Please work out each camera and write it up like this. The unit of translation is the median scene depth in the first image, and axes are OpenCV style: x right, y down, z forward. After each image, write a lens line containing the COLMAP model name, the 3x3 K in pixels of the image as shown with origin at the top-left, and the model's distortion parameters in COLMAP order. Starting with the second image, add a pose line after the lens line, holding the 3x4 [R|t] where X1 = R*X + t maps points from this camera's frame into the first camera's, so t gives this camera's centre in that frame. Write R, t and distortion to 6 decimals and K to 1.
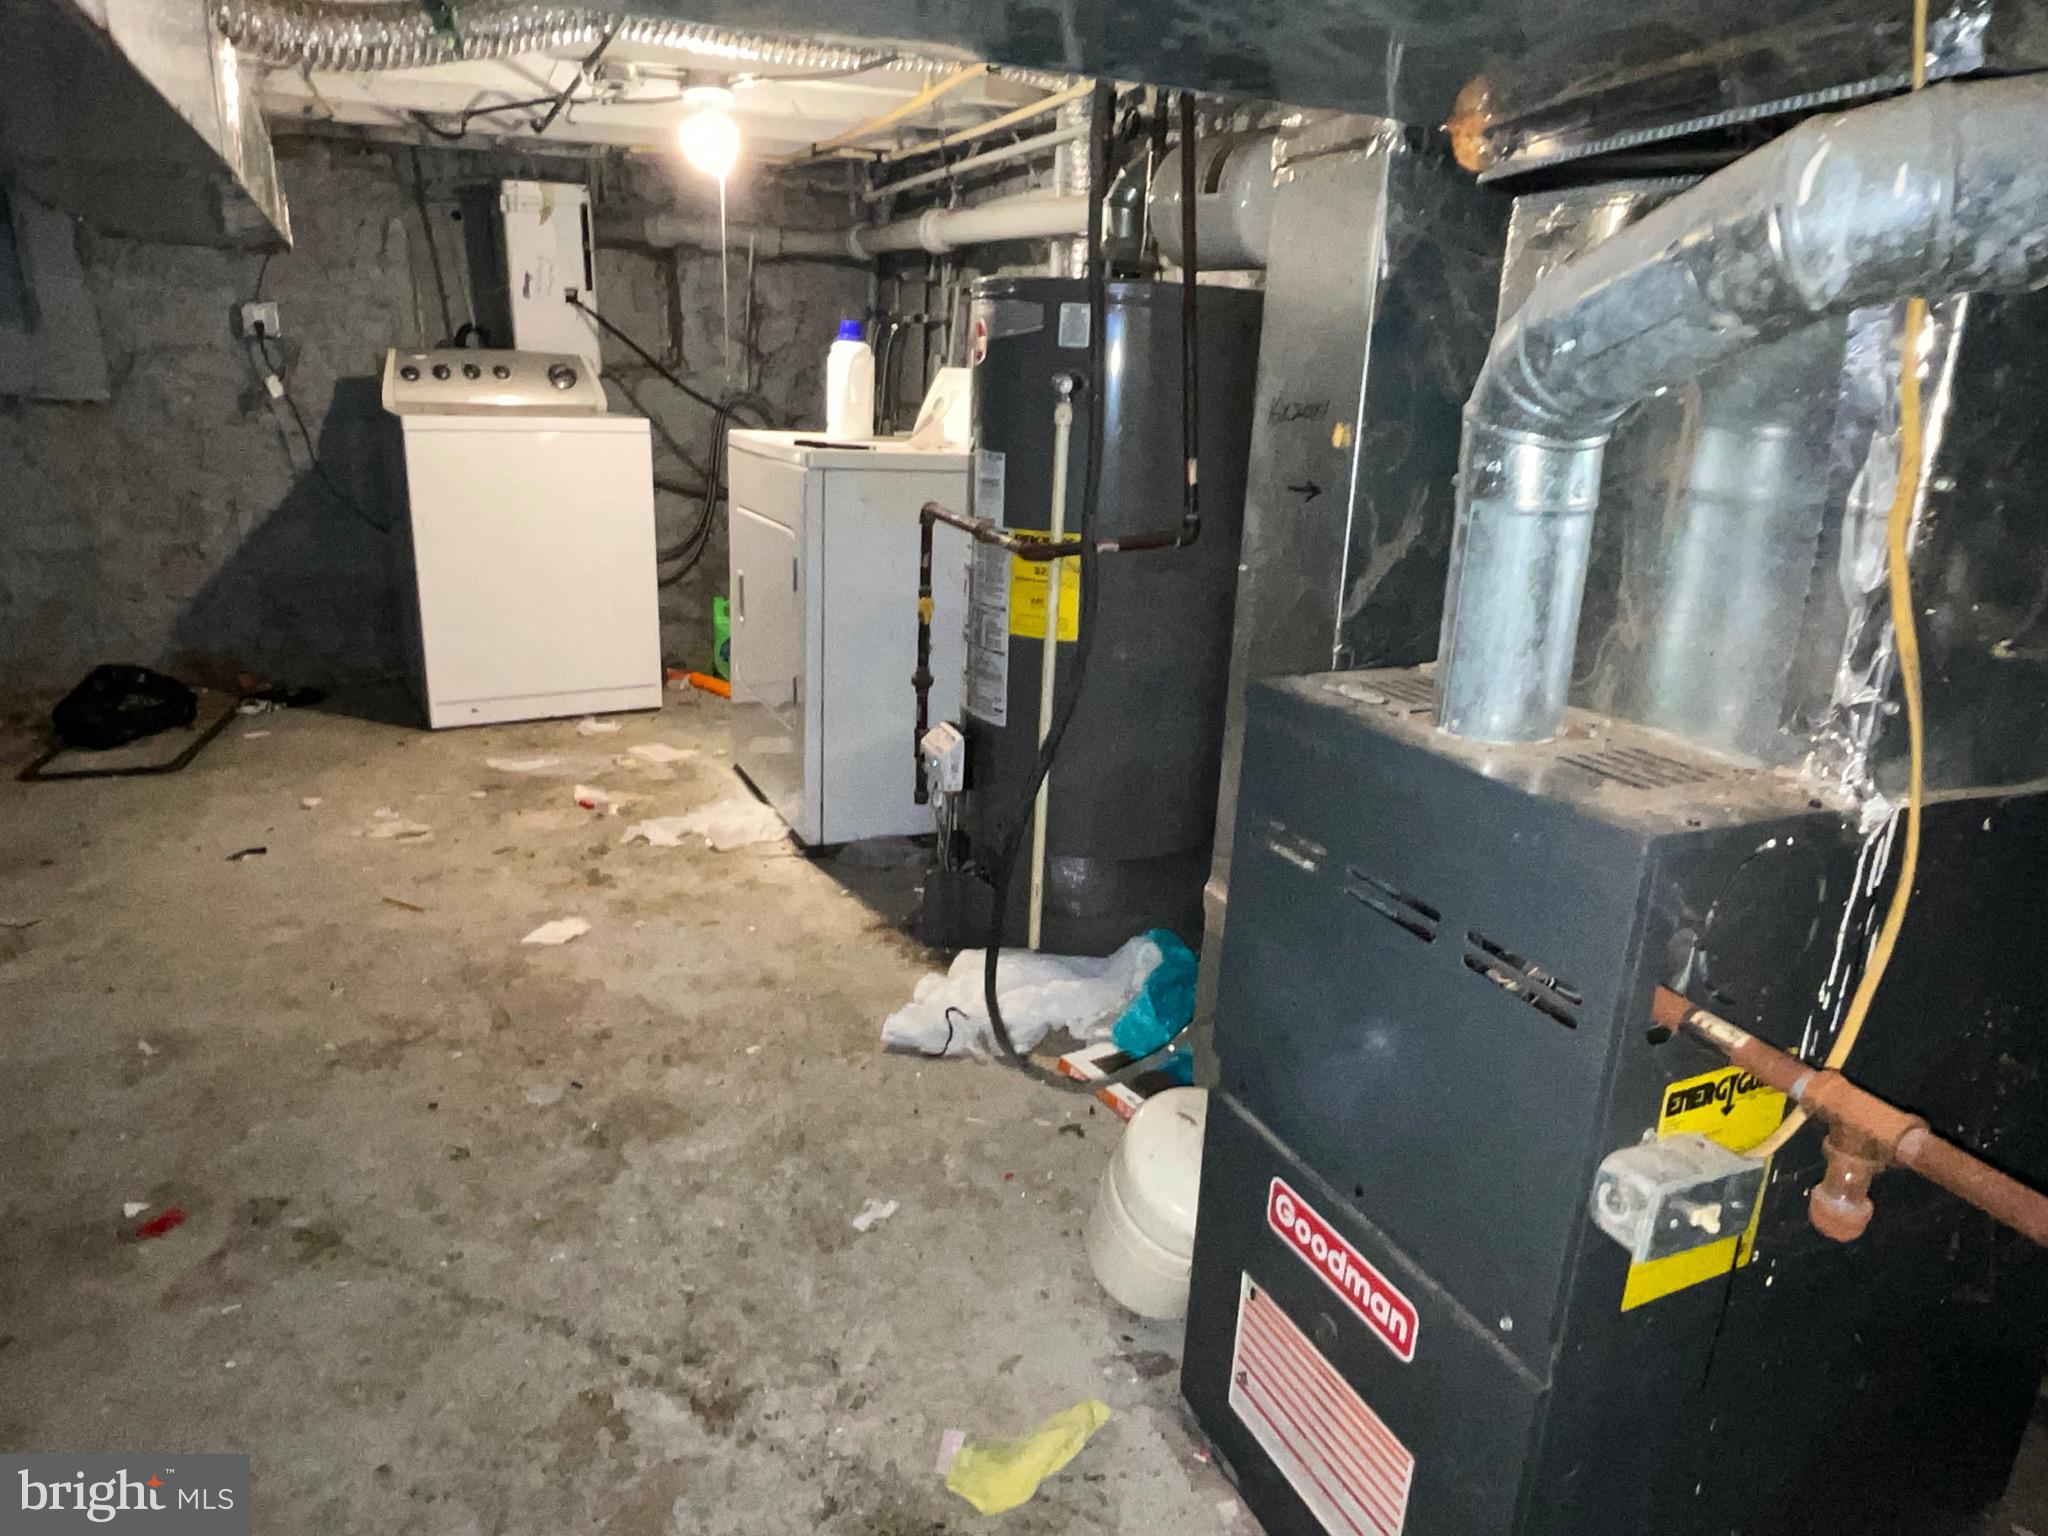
lens RADIAL K [[1294.3, 0, 1012.2], [0, 1294.3, 757.0], [0, 0, 1]] dist [-0.012051, 0.002266]
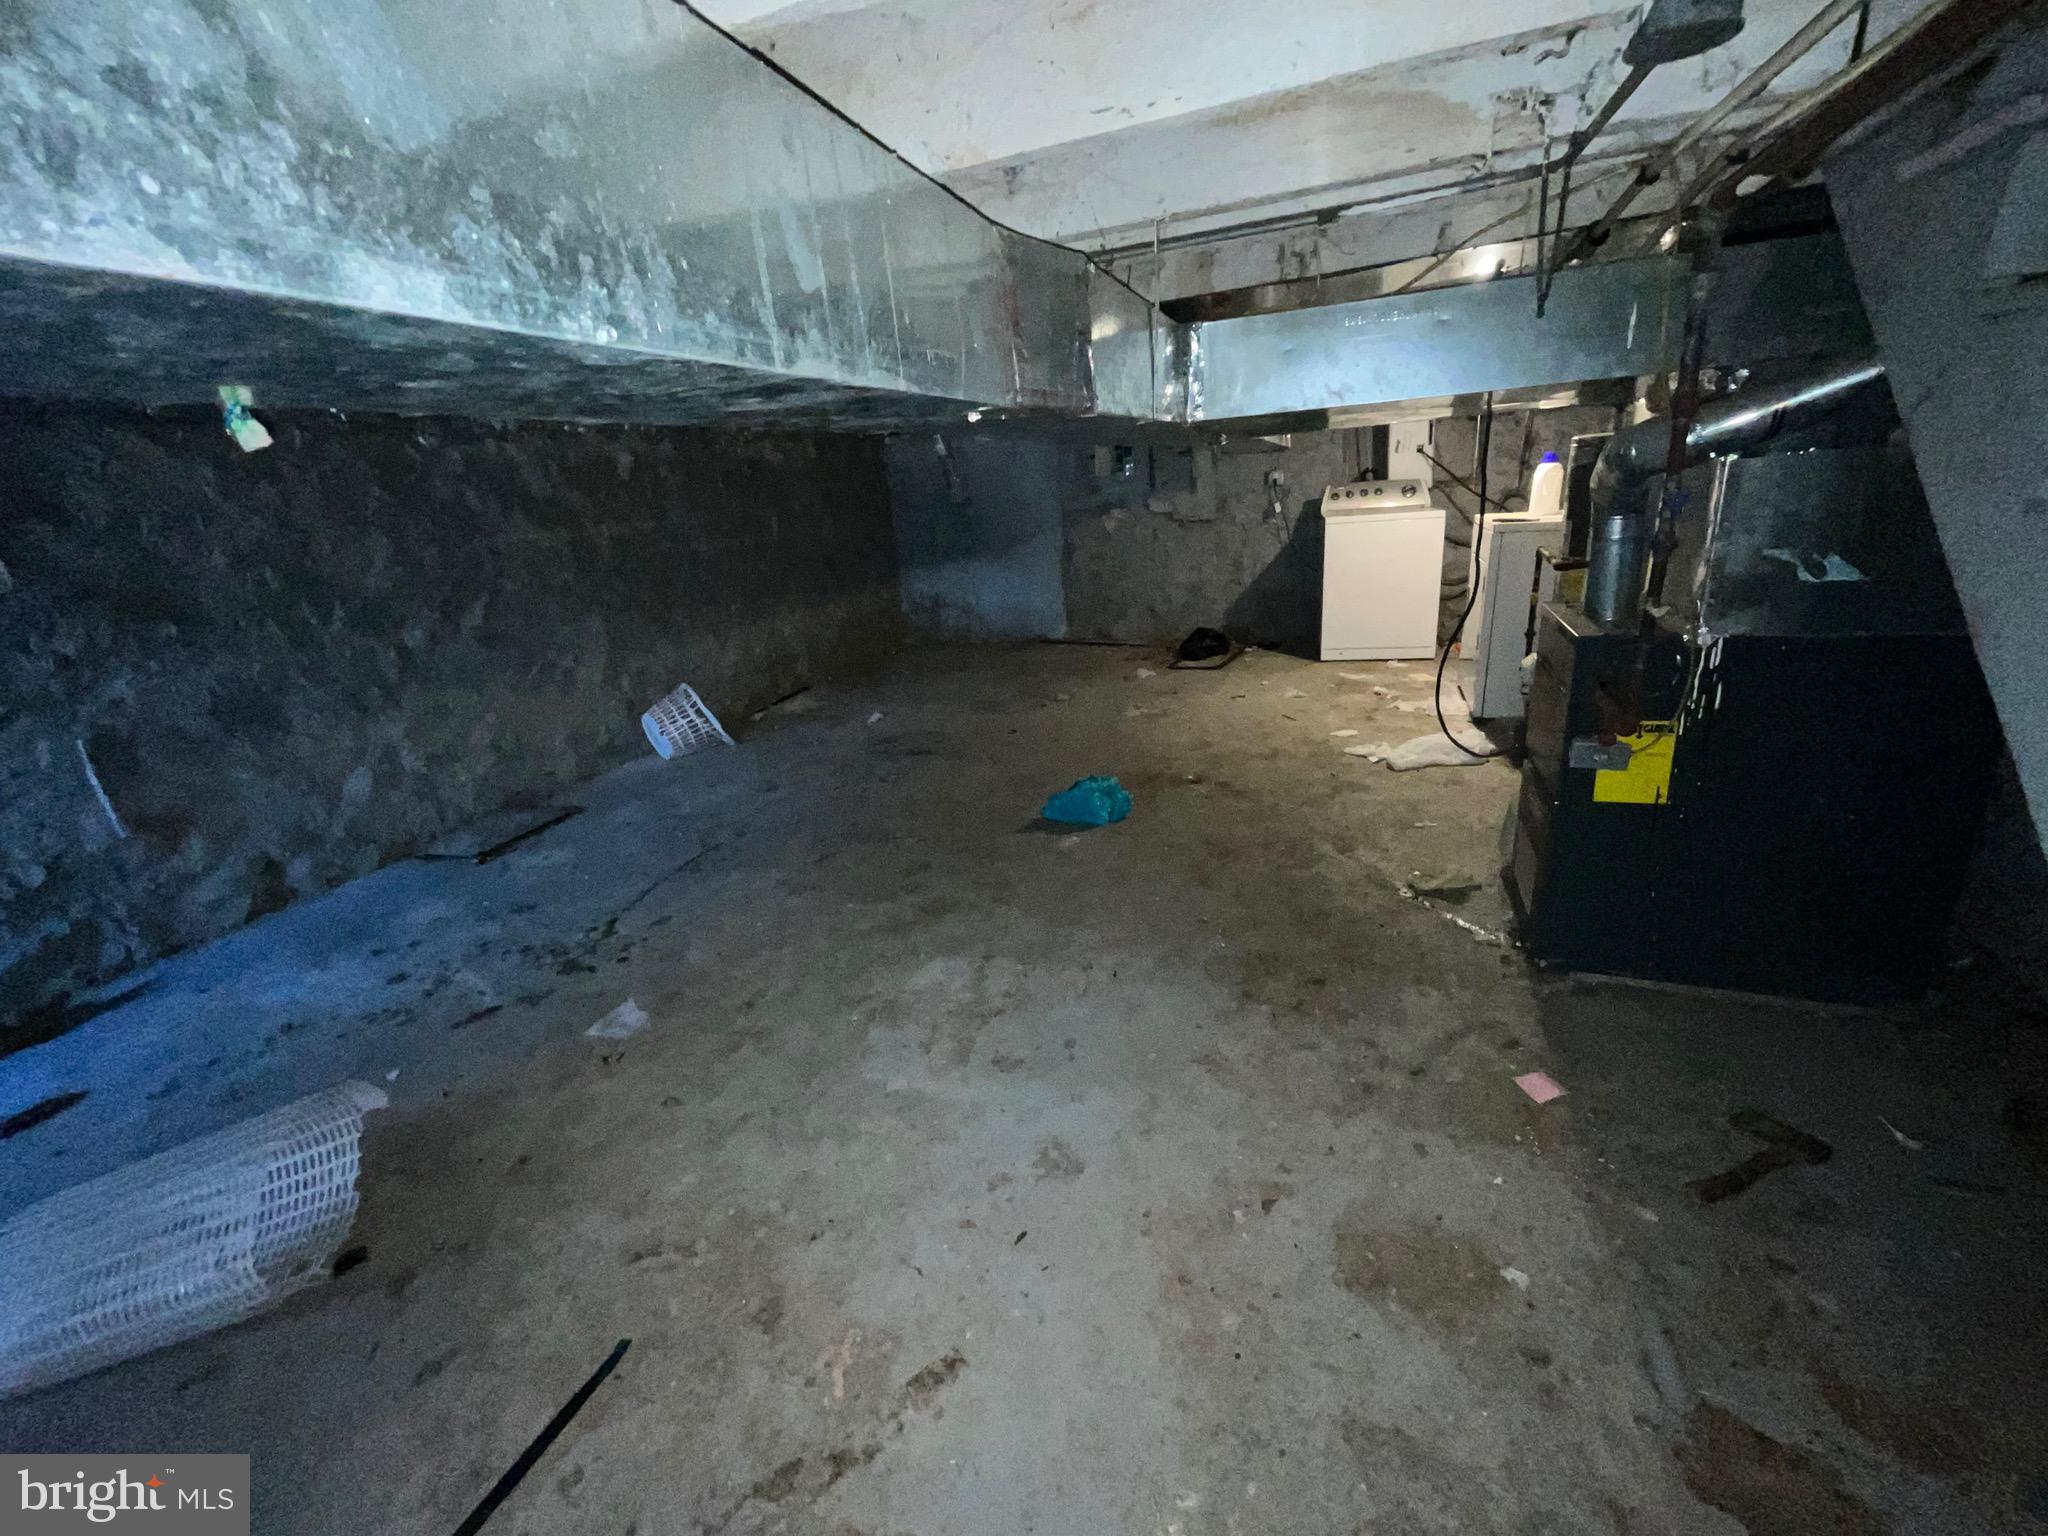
lens RADIAL K [[838.0, 0, 1029.3], [0, 838.0, 771.5], [0, 0, 1]] dist [-0.001049, 0.000553]
pose [[0.692902, 0.144105, -0.706484, 0.241850], [-0.107560, 0.989519, 0.096344, 0.080130], [0.712964, 0.009232, 0.701140, -0.354136]]
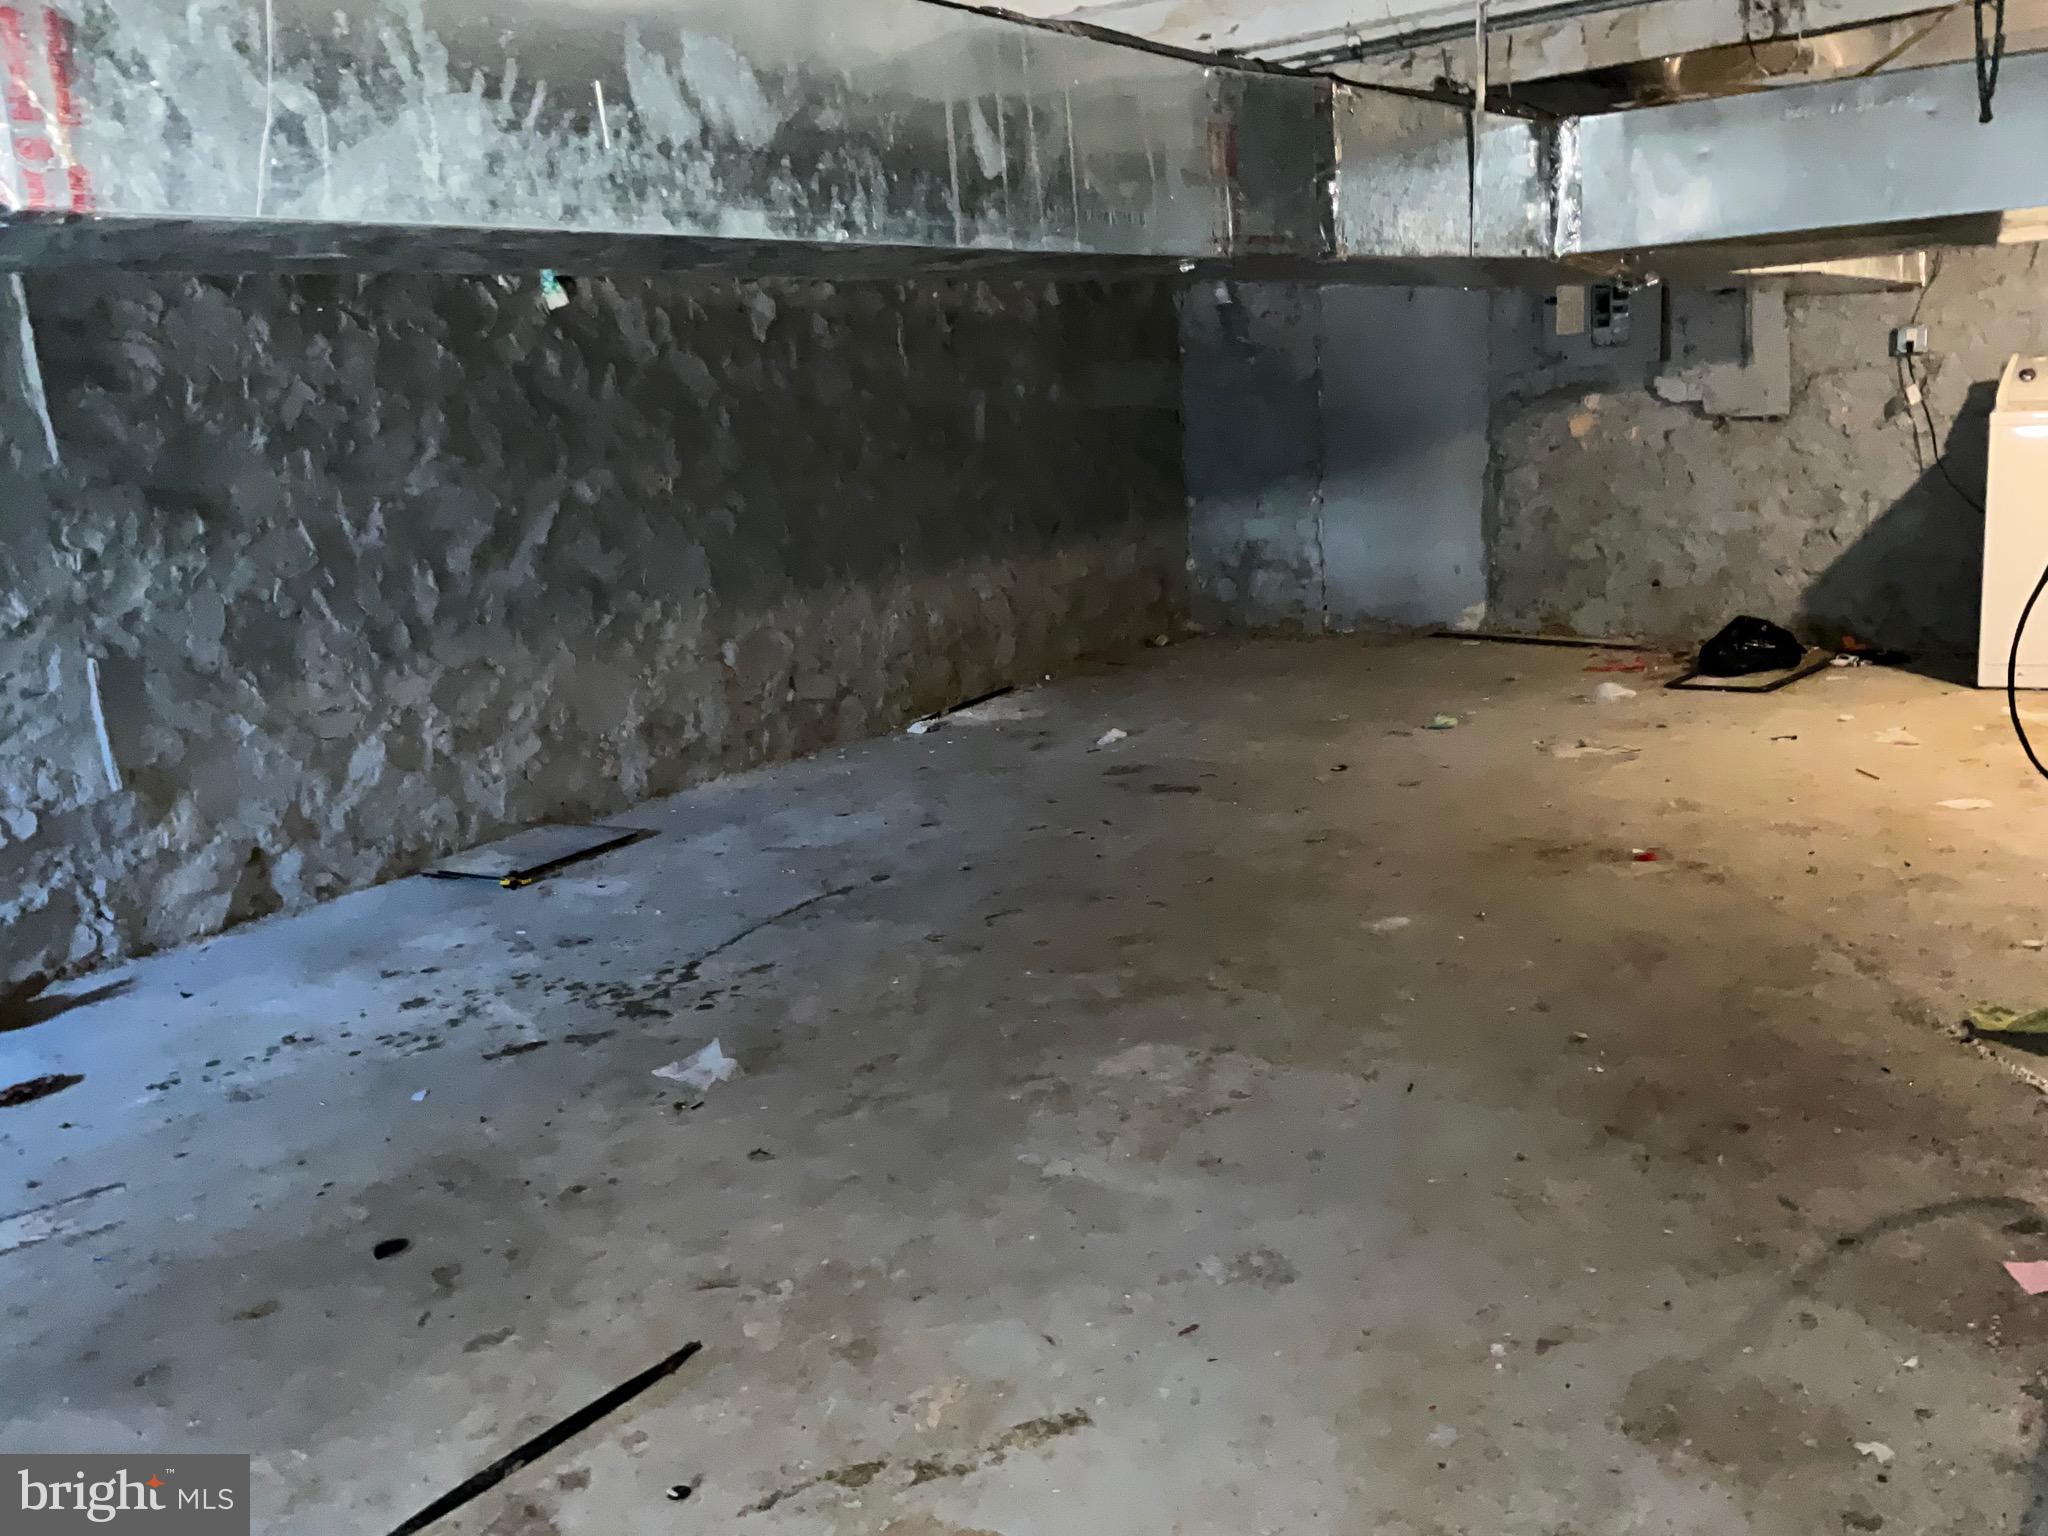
lens RADIAL K [[1735.5, 0, 1024.5], [0, 1735.5, 771.7], [0, 0, 1]] dist [0.046233, -0.086702]
pose [[0.480938, 0.117138, -0.868894, 0.478708], [-0.169407, 0.984774, 0.038992, 0.131622], [0.860232, 0.128444, 0.493460, -0.456728]]
